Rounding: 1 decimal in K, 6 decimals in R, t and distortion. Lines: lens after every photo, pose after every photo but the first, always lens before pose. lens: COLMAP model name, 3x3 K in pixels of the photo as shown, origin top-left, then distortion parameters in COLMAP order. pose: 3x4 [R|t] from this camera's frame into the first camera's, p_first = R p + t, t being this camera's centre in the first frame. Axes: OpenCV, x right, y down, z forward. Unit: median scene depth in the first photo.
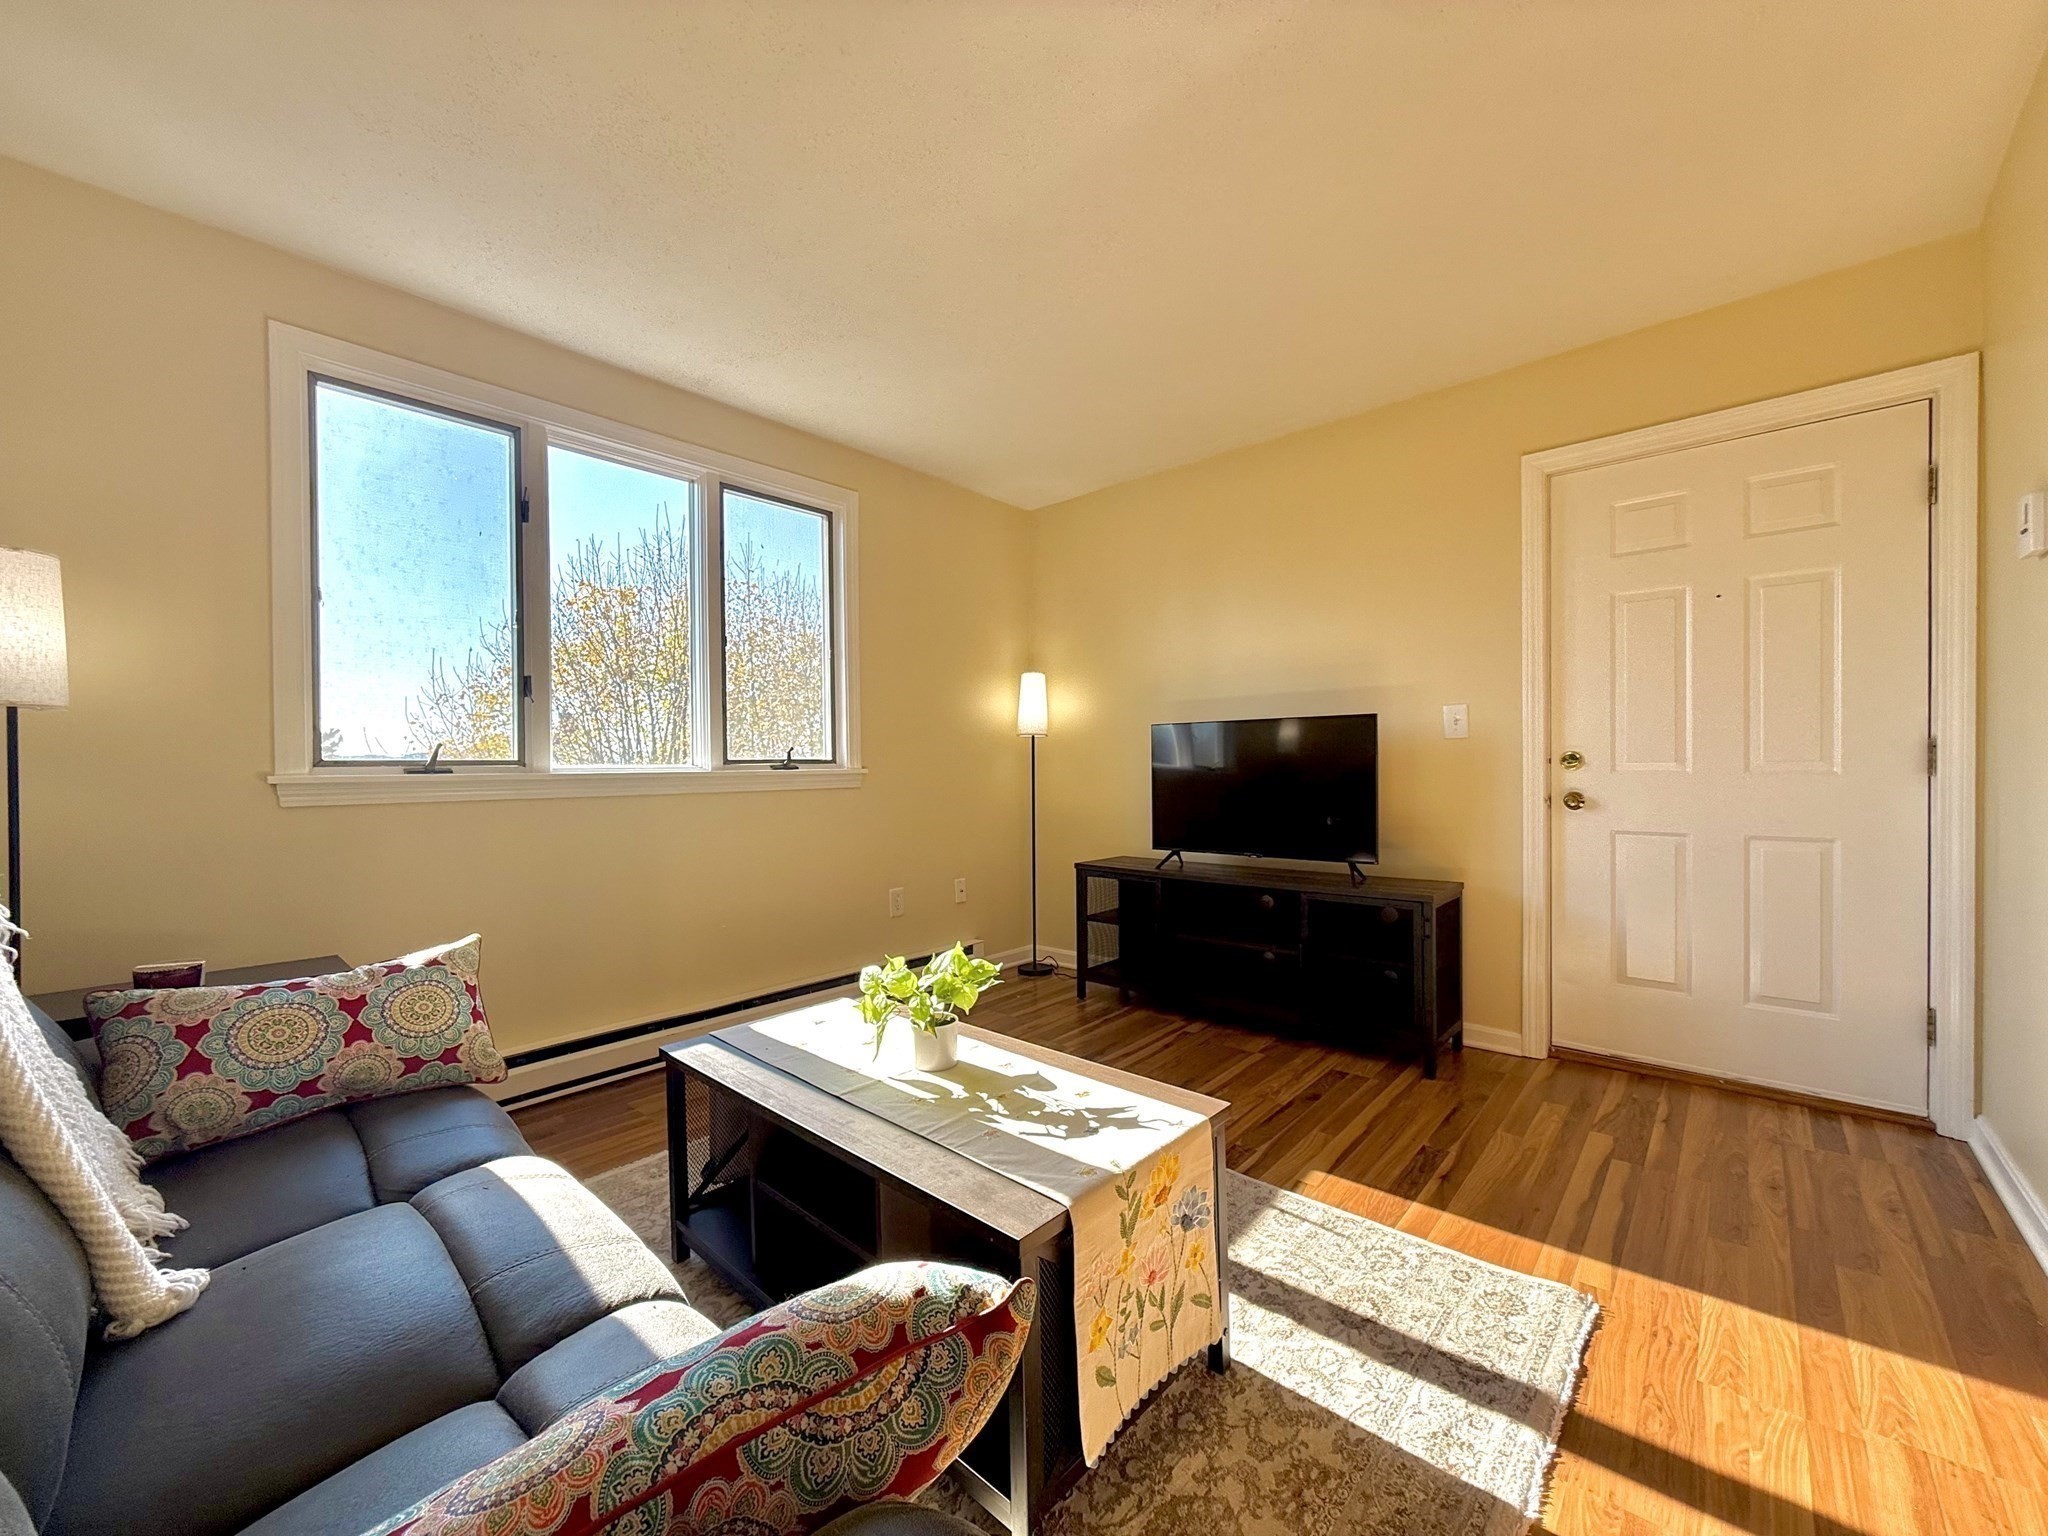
lens RADIAL K [[816.8, 0, 1025.5], [0, 816.8, 770.5], [0, 0, 1]] dist [-0.000504, 0.000280]
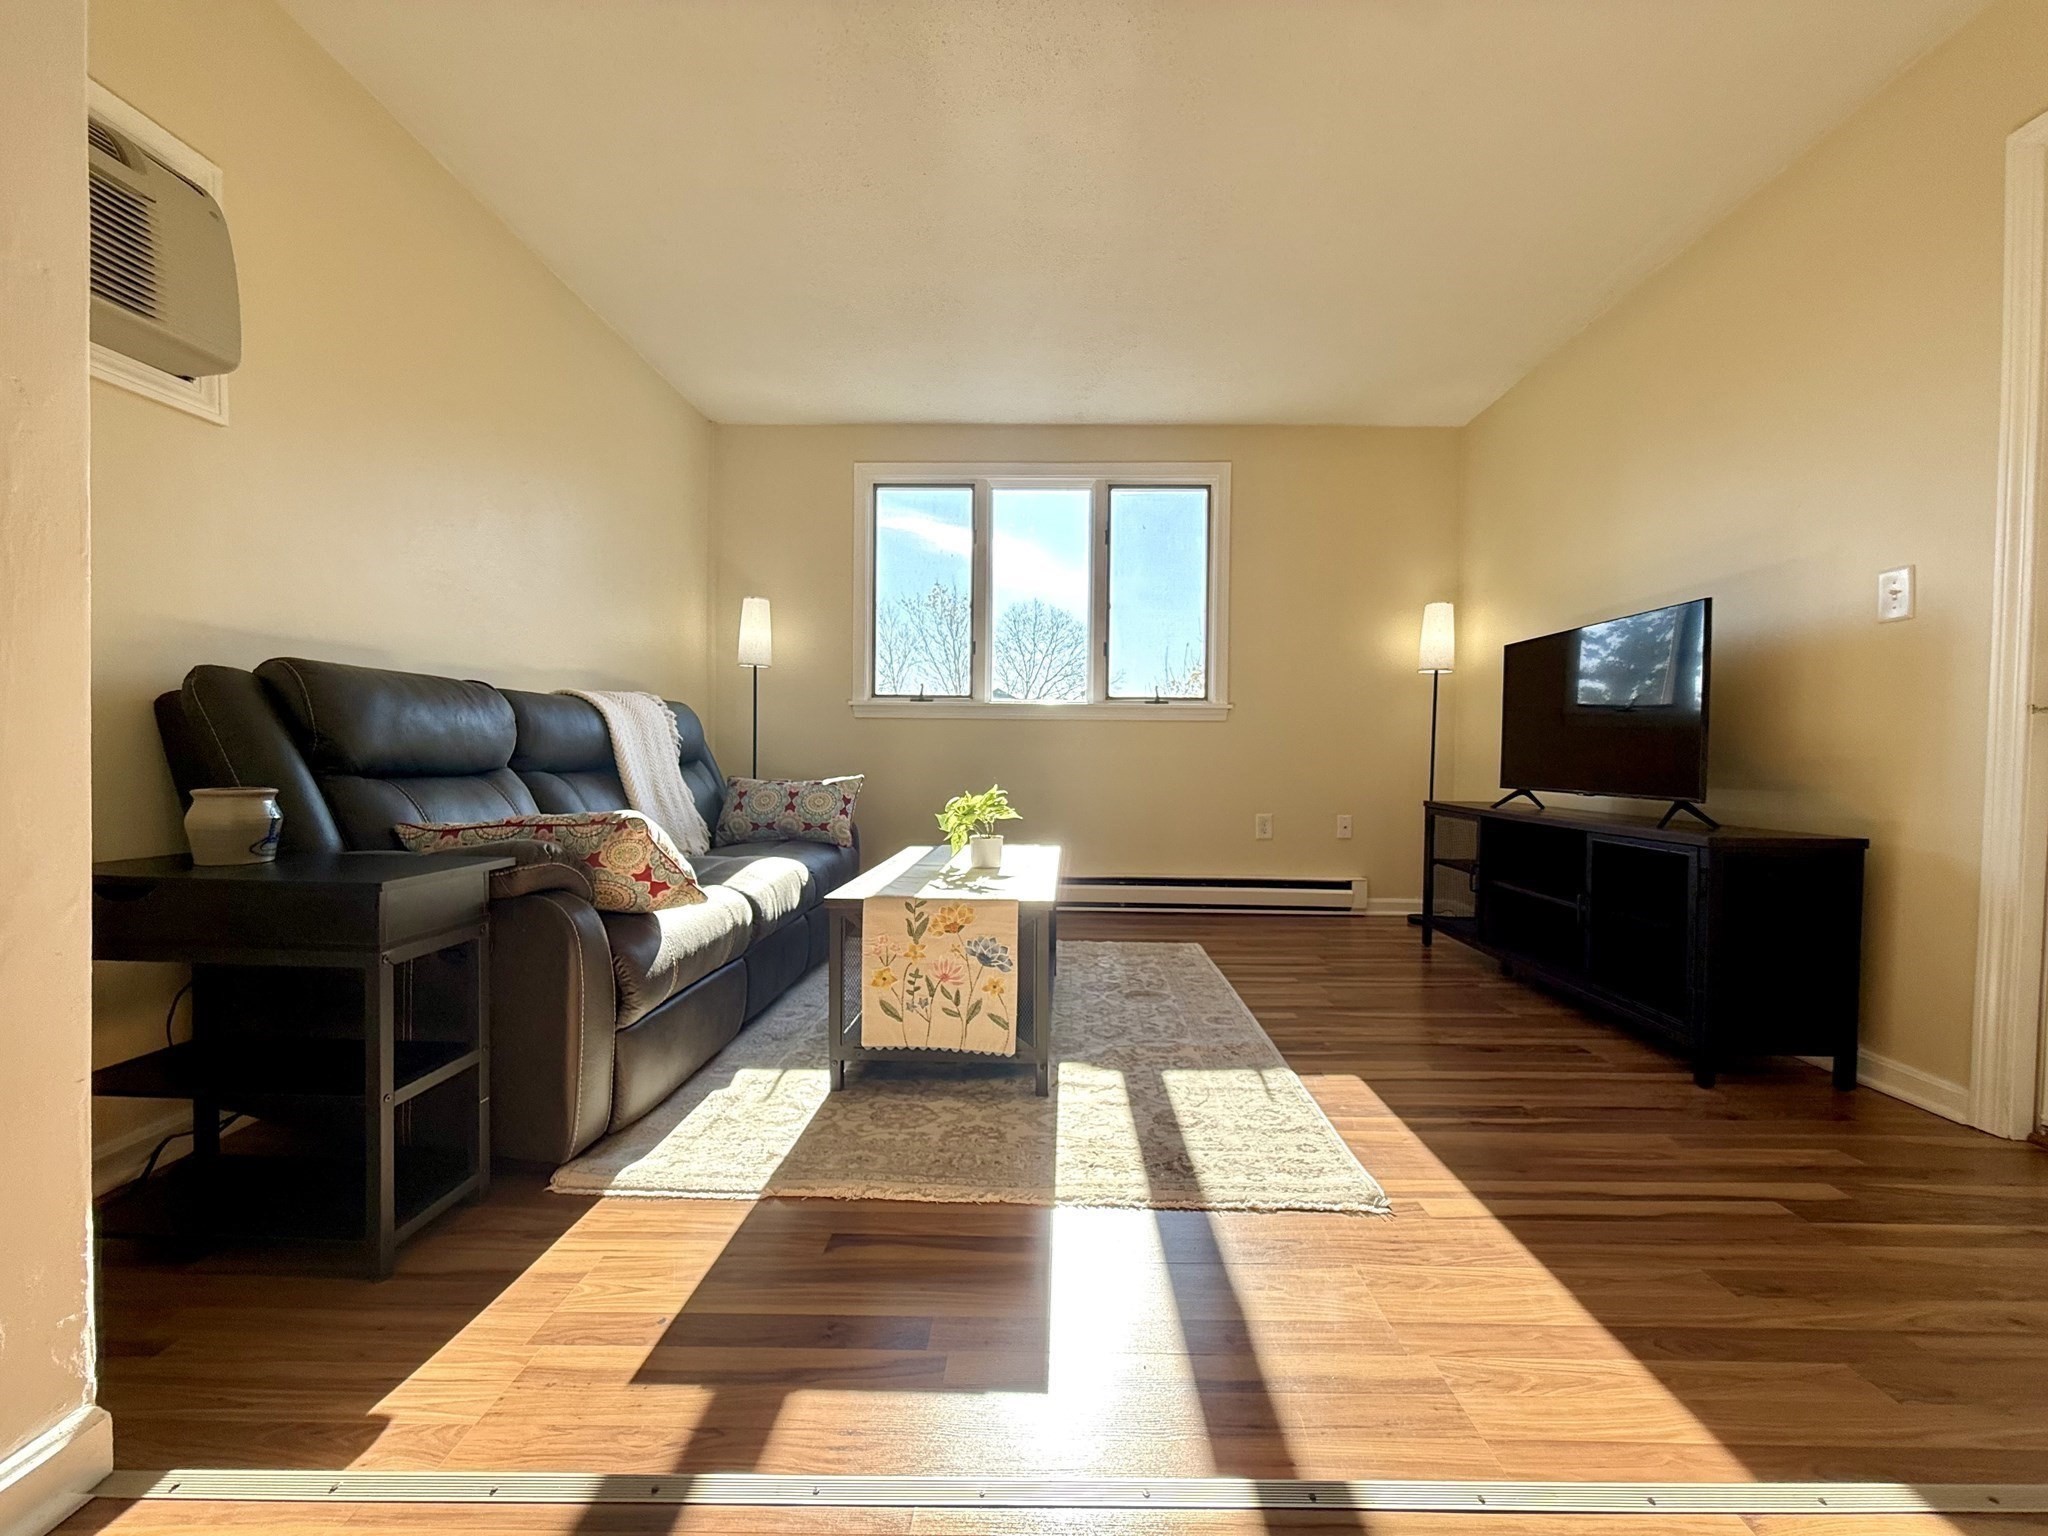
lens RADIAL K [[816.8, 0, 1025.5], [0, 816.8, 770.5], [0, 0, 1]] dist [-0.000504, 0.000280]
pose [[0.641619, 0.035182, -0.766216, 0.636590], [-0.023841, 0.999380, 0.025923, 0.085667], [0.766653, 0.001635, 0.642060, 0.060273]]
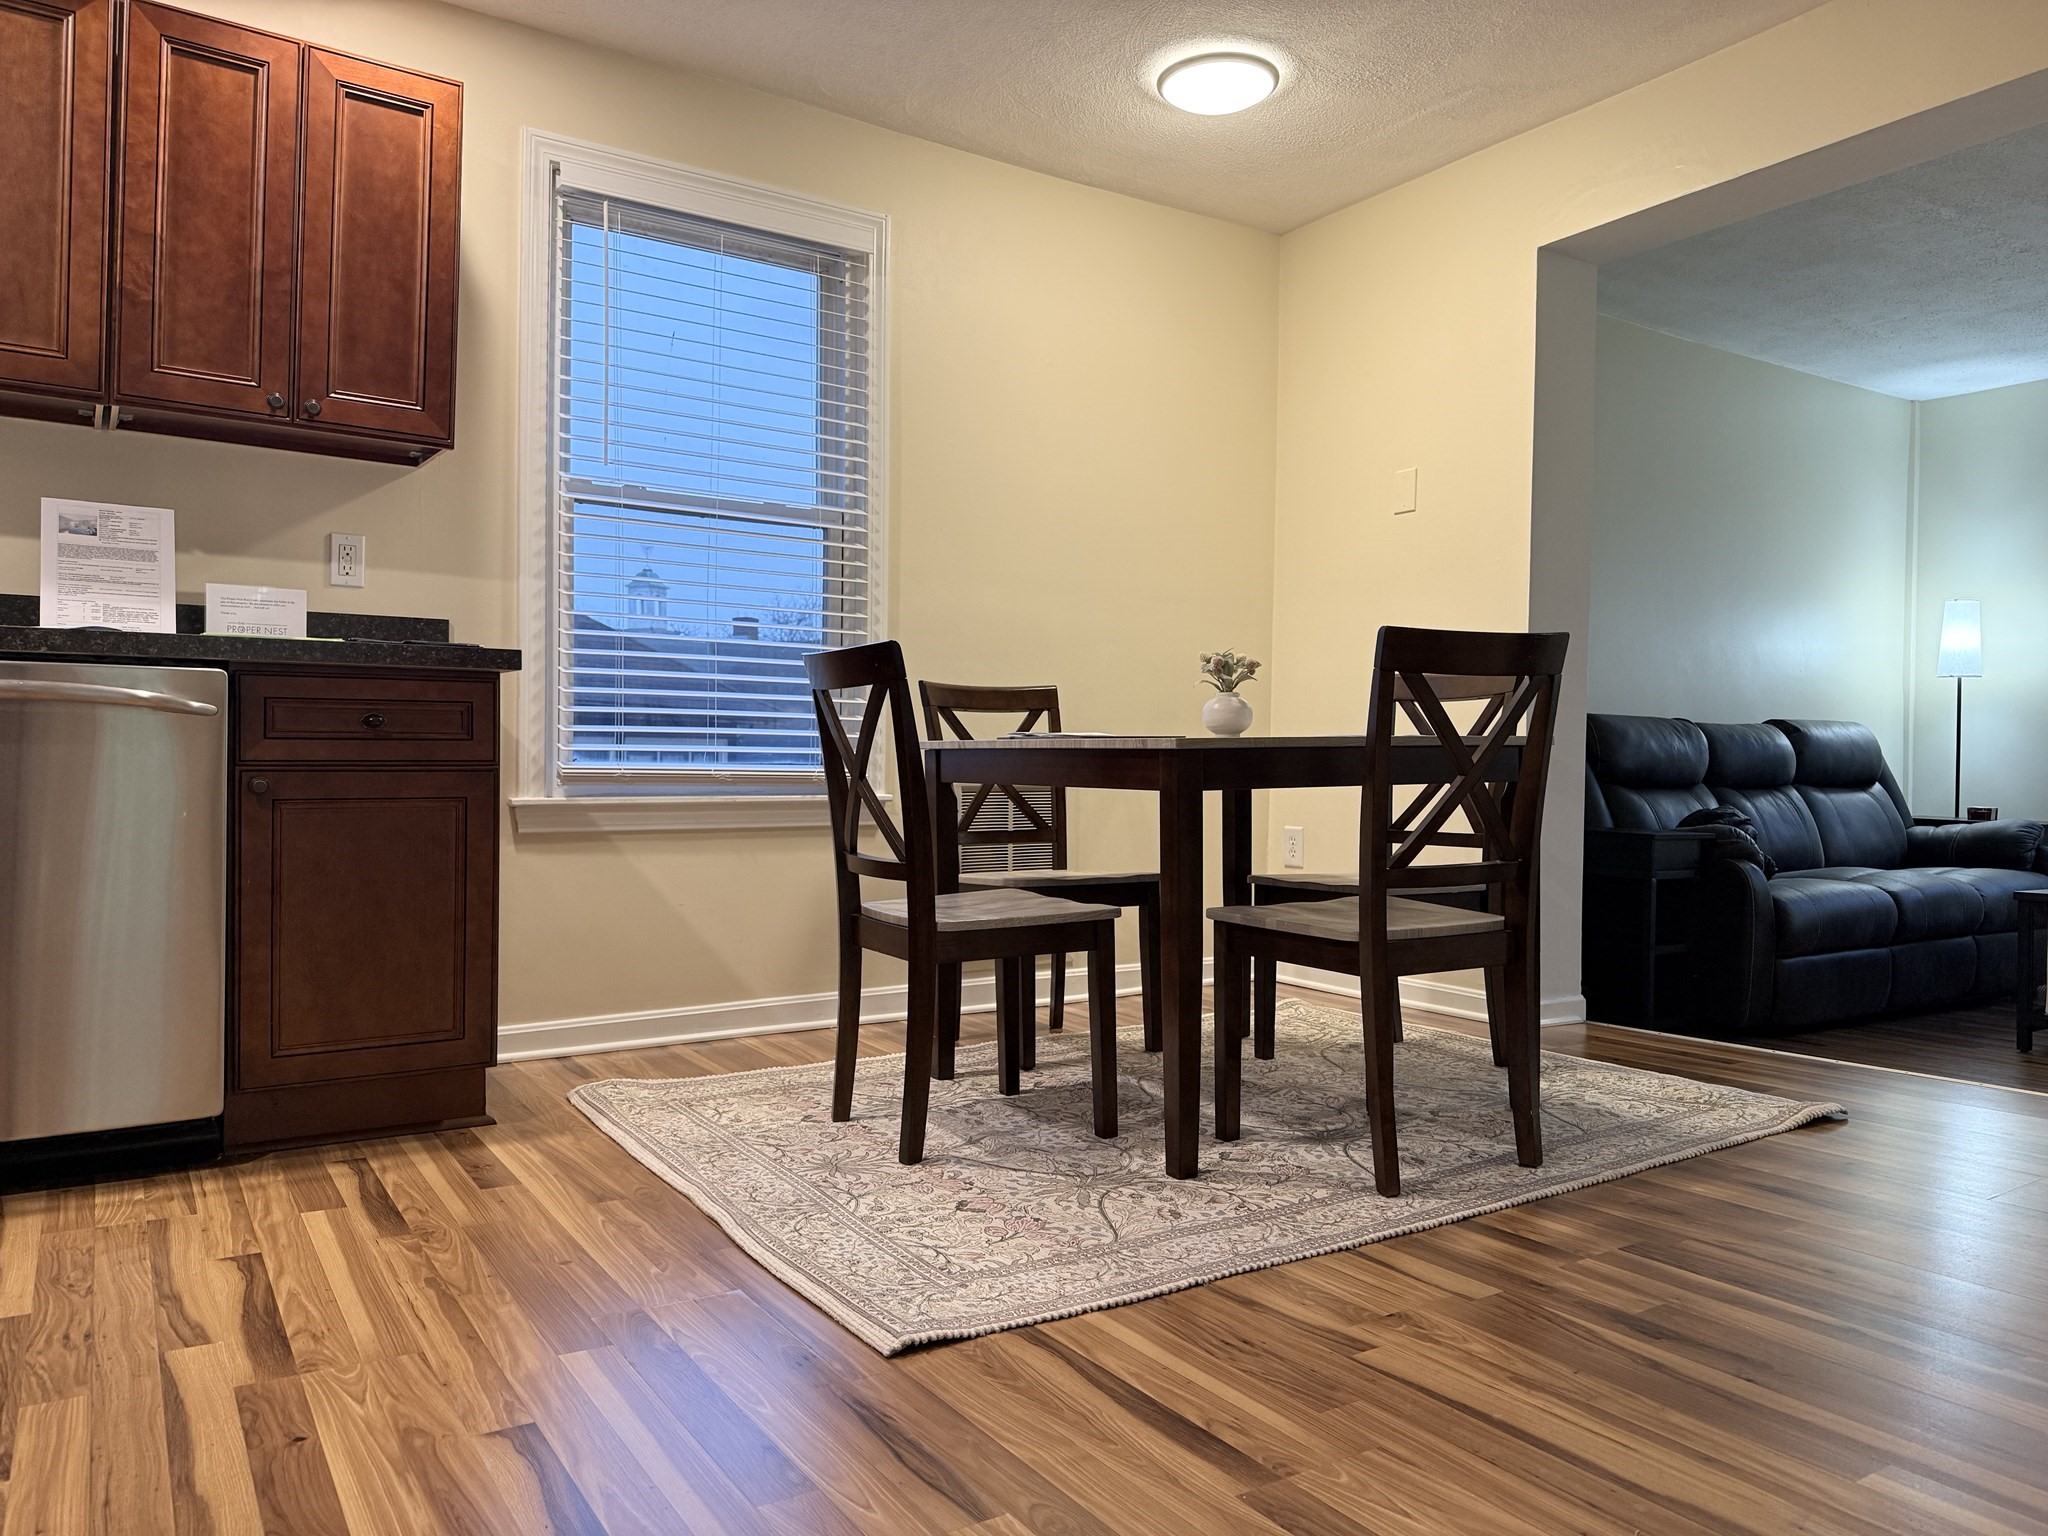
lens RADIAL K [[1433.0, 0, 1024.9], [0, 1433.0, 770.6], [0, 0, 1]] dist [0.075096, -0.097946]
pose [[-0.272611, 0.013869, -0.962024, 1.745782], [-0.020064, 0.999597, 0.020096, 0.080593], [0.961915, 0.024781, -0.272223, -0.147643]]
